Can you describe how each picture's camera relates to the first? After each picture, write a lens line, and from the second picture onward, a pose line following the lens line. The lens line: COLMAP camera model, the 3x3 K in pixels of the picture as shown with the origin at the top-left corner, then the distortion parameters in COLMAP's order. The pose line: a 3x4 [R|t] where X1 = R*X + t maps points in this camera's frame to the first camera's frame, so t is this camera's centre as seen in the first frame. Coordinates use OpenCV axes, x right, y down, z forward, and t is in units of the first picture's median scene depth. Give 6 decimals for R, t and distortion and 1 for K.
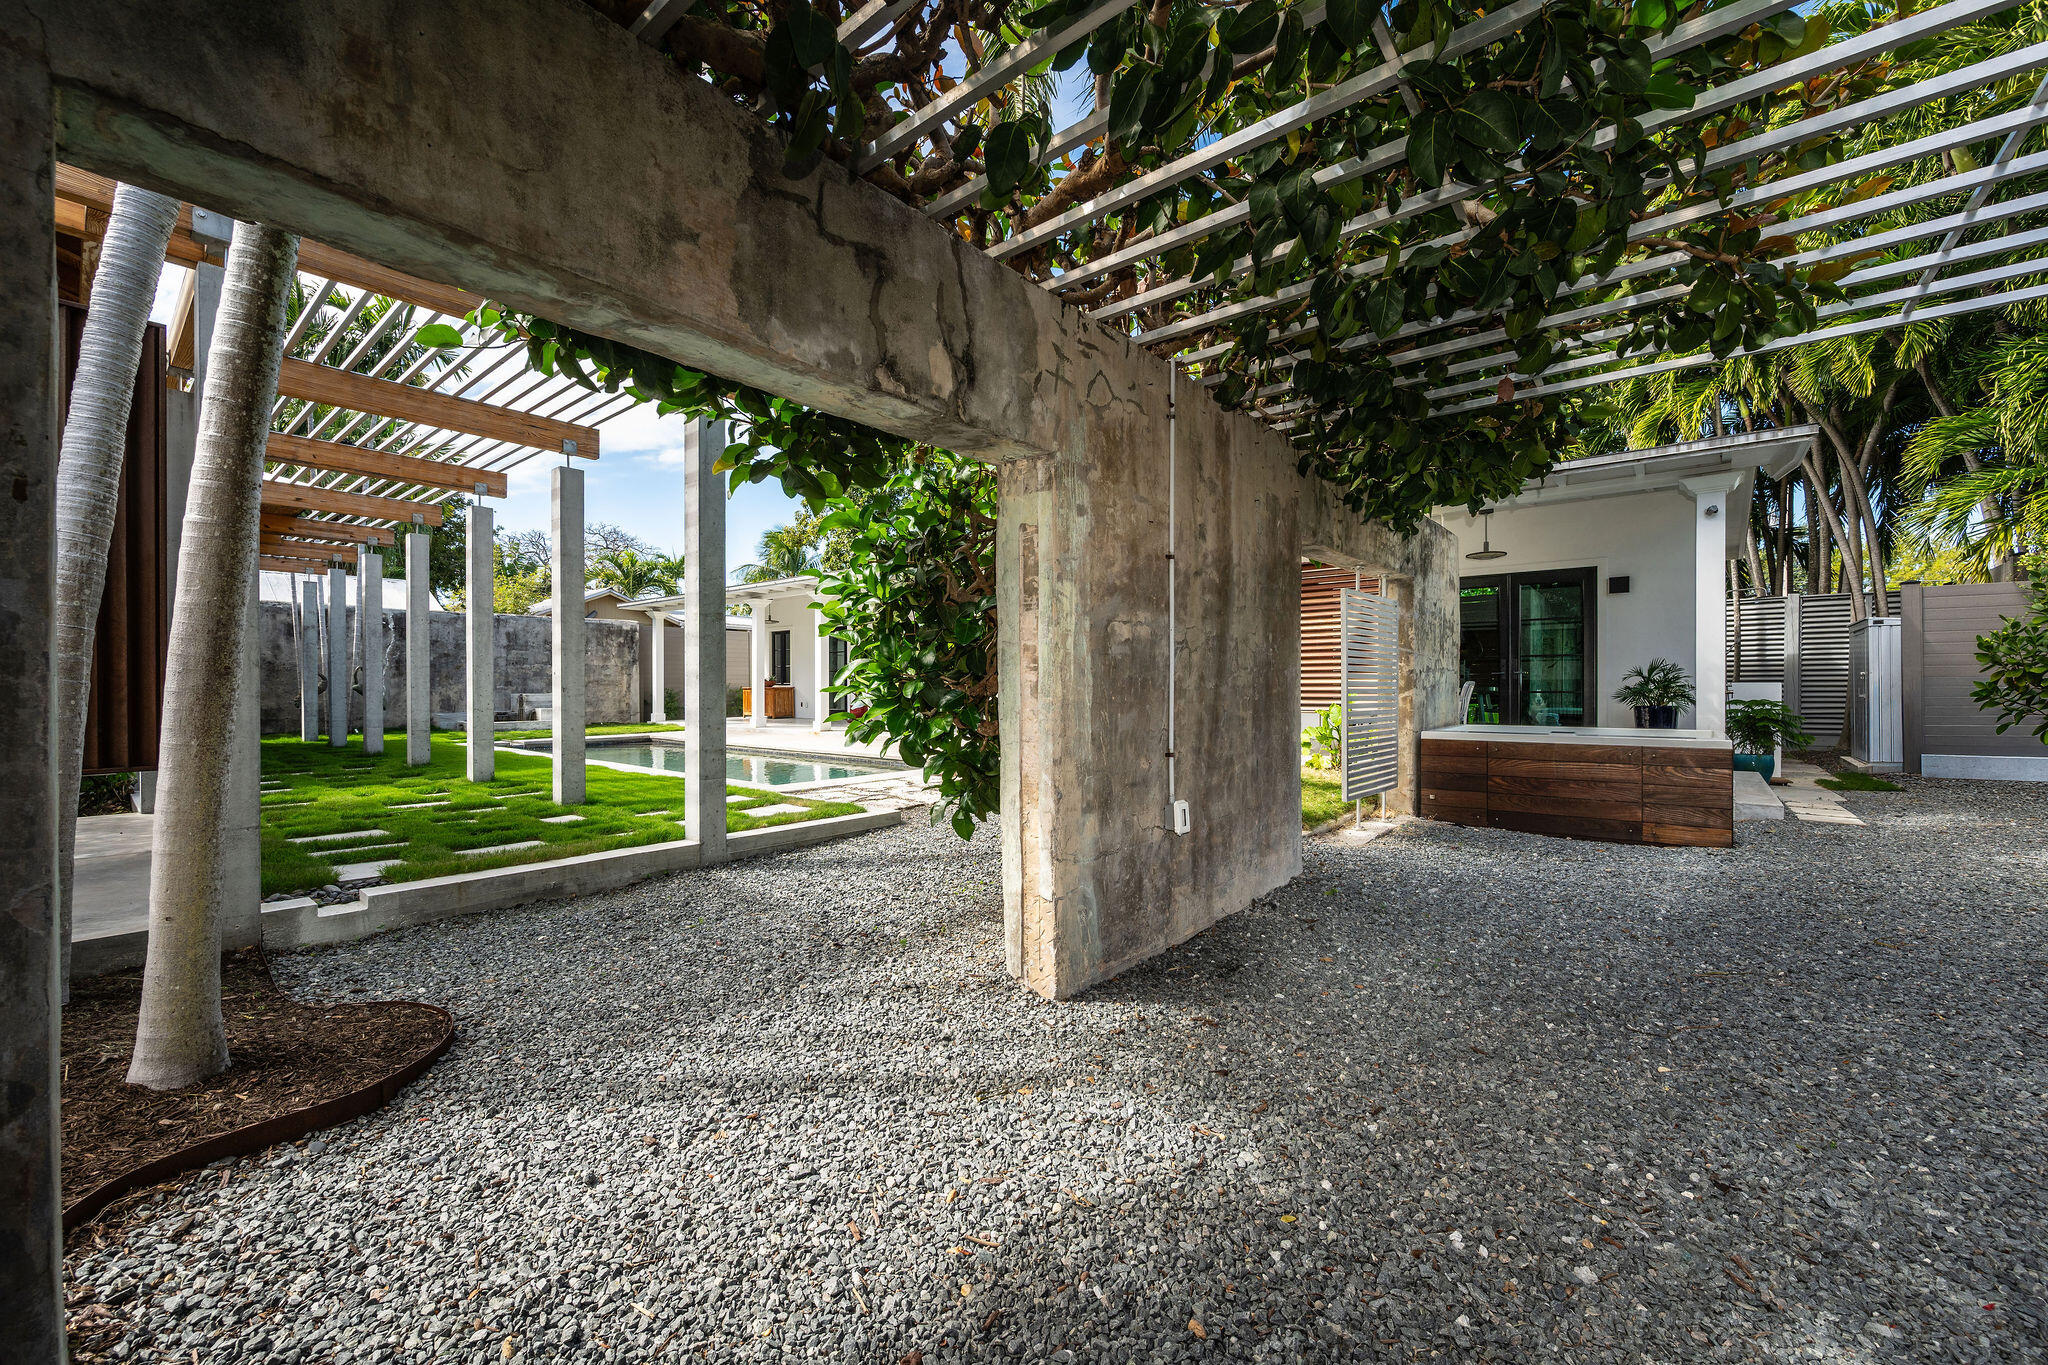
lens RADIAL K [[801.3, 0, 1031.3], [0, 801.3, 688.5], [0, 0, 1]] dist [-0.006410, 0.000957]
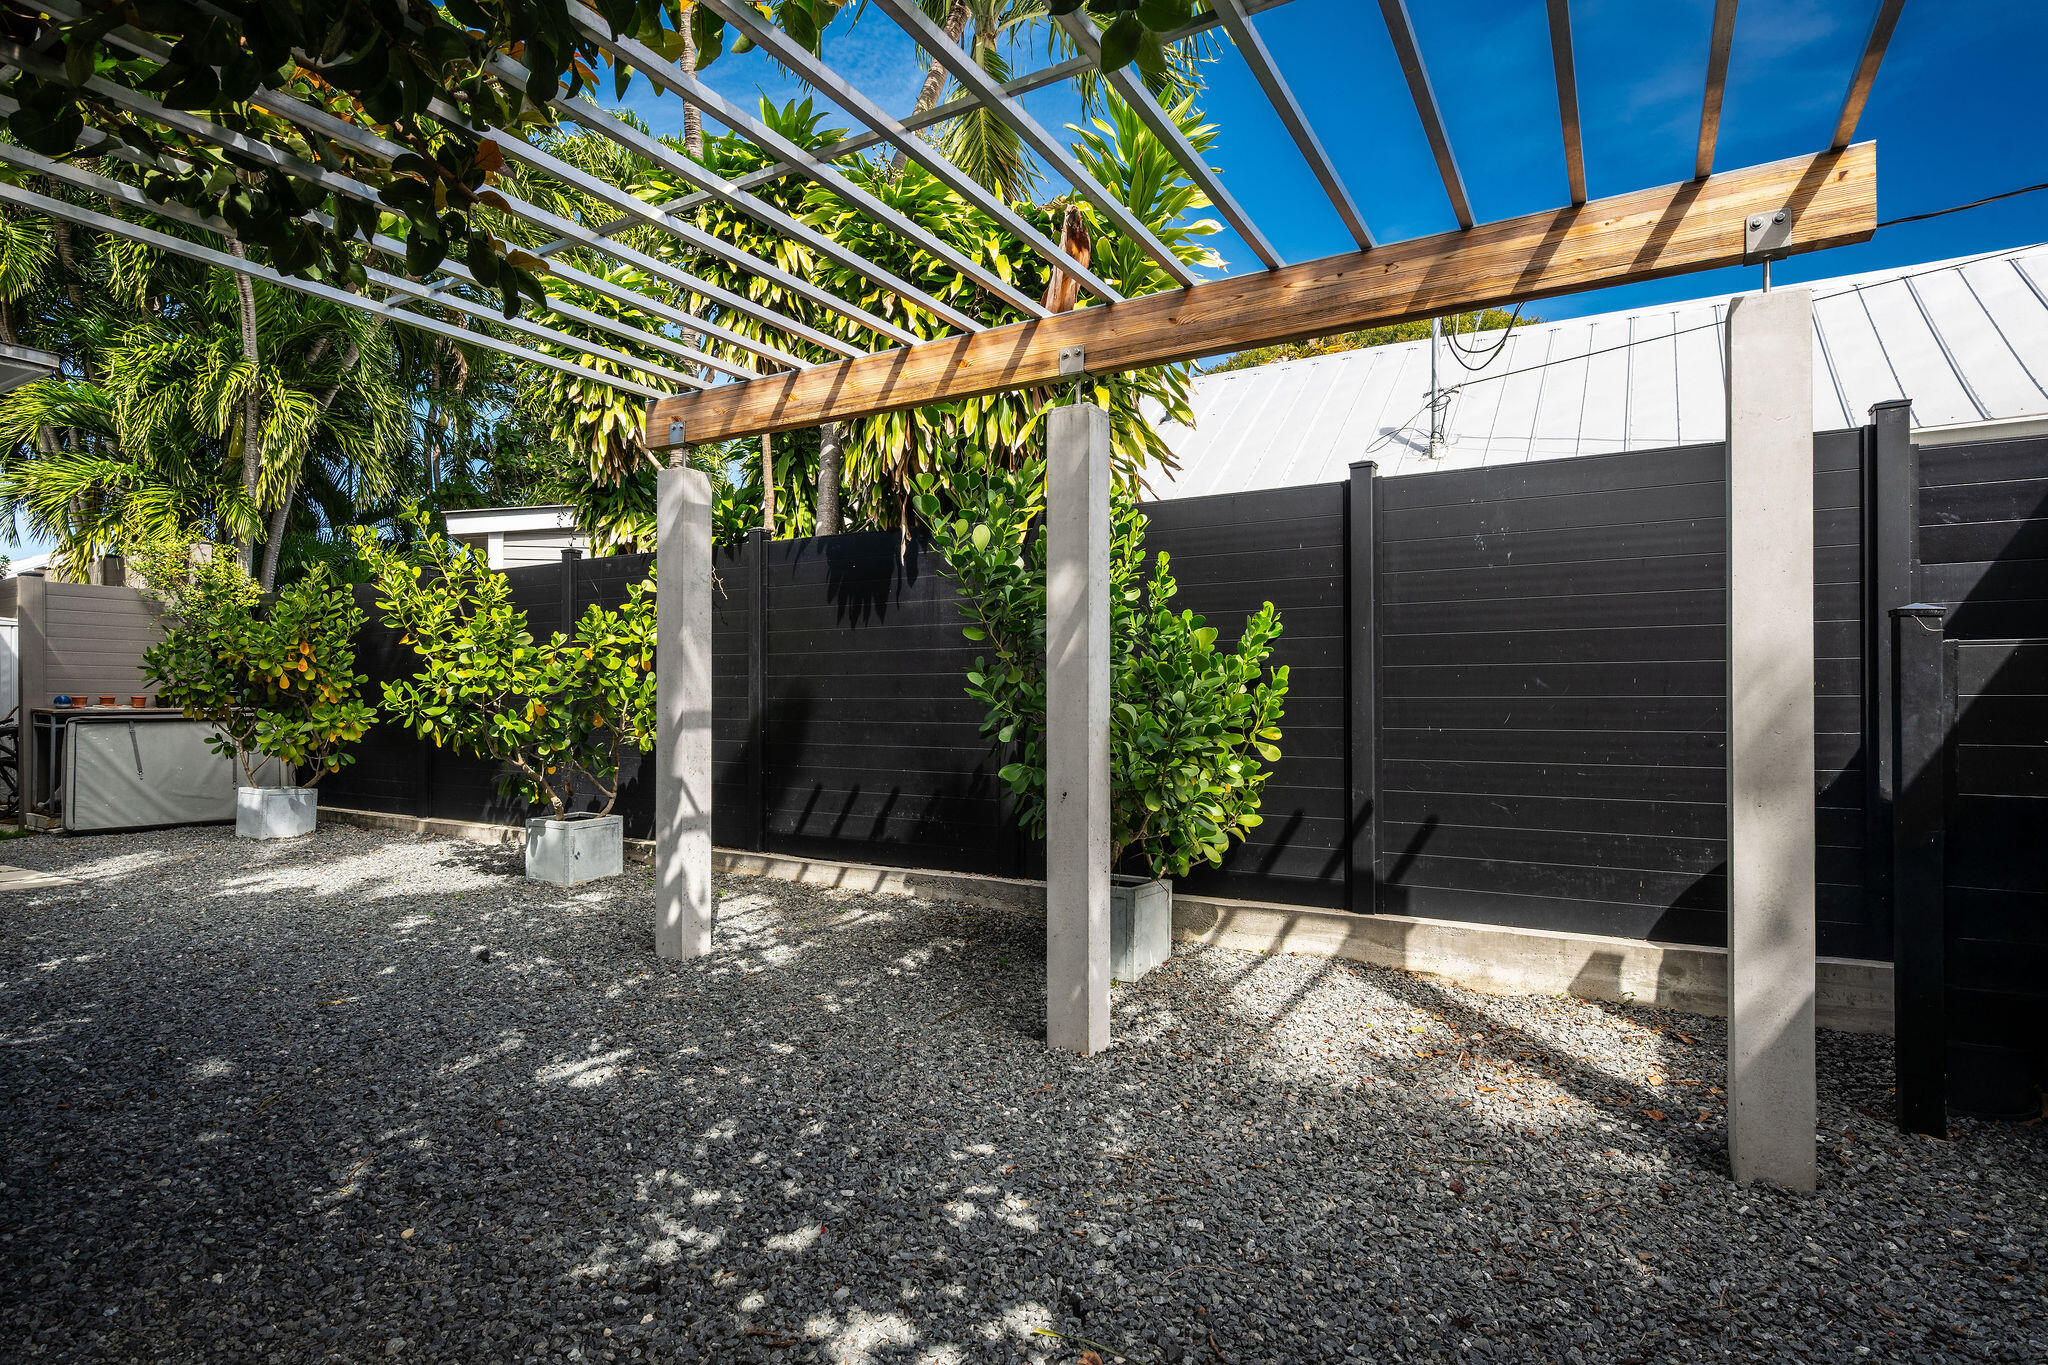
lens RADIAL K [[1034.0, 0, 1028.0], [0, 1034.0, 689.3], [0, 0, 1]] dist [-0.004415, -0.000339]
pose [[-0.162436, 0.010596, 0.986662, -0.209616], [0.000997, 0.999944, -0.010574, -0.014064], [-0.986719, -0.000734, -0.162437, 0.489329]]
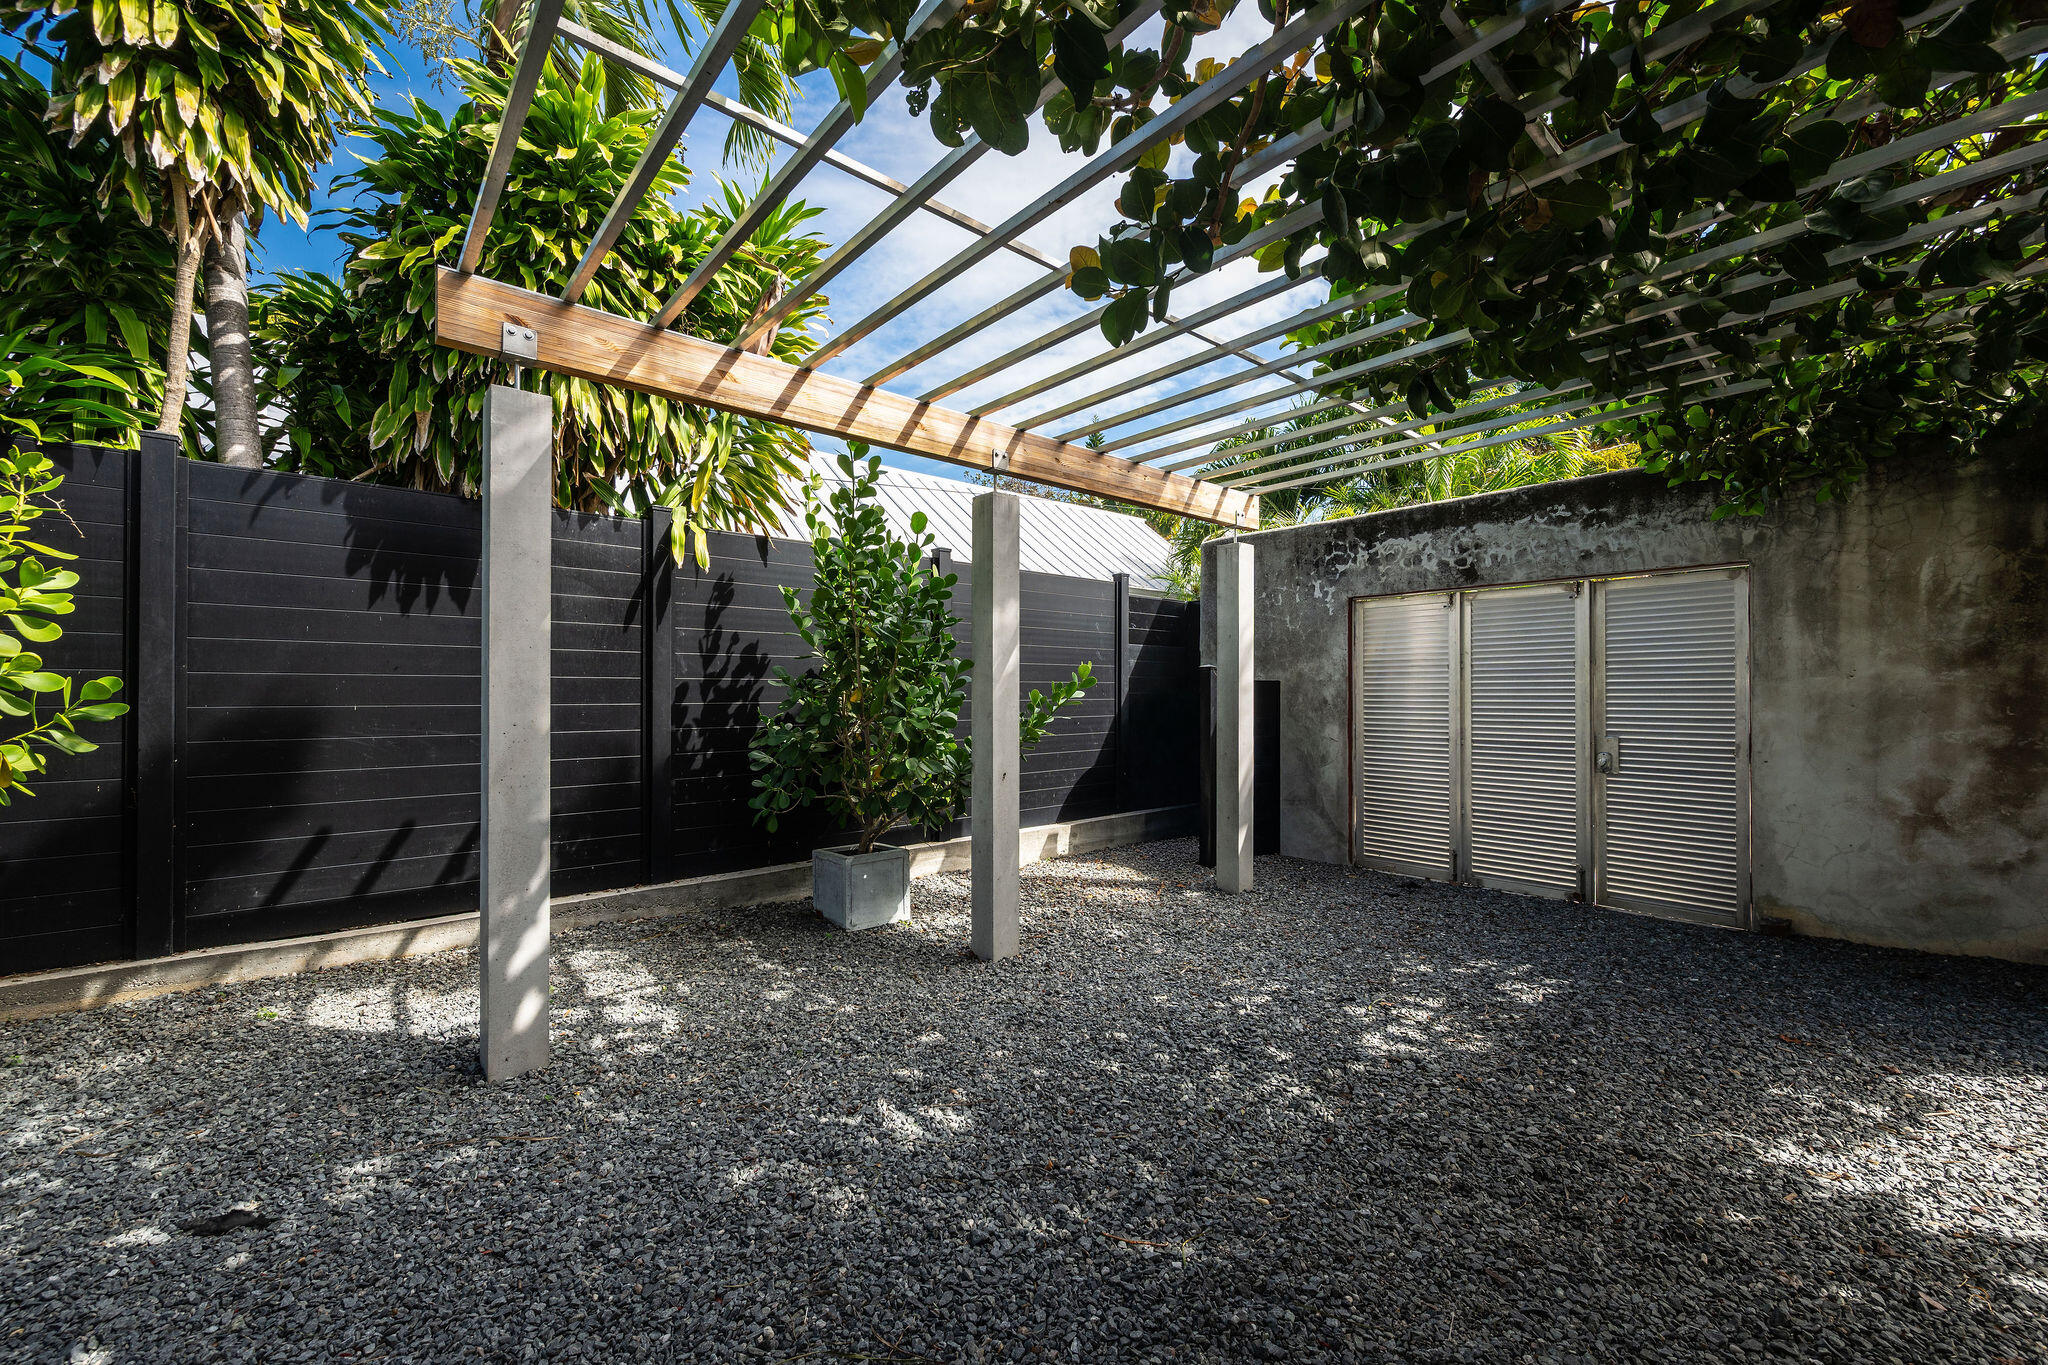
lens RADIAL K [[801.3, 0, 1023.8], [0, 801.3, 686.9], [0, 0, 1]] dist [-0.006410, 0.000957]
pose [[-0.986469, 0.005469, 0.163860, 0.755056], [0.003873, 0.999942, -0.010054, -0.031250], [-0.163905, -0.009283, -0.986432, 1.541413]]
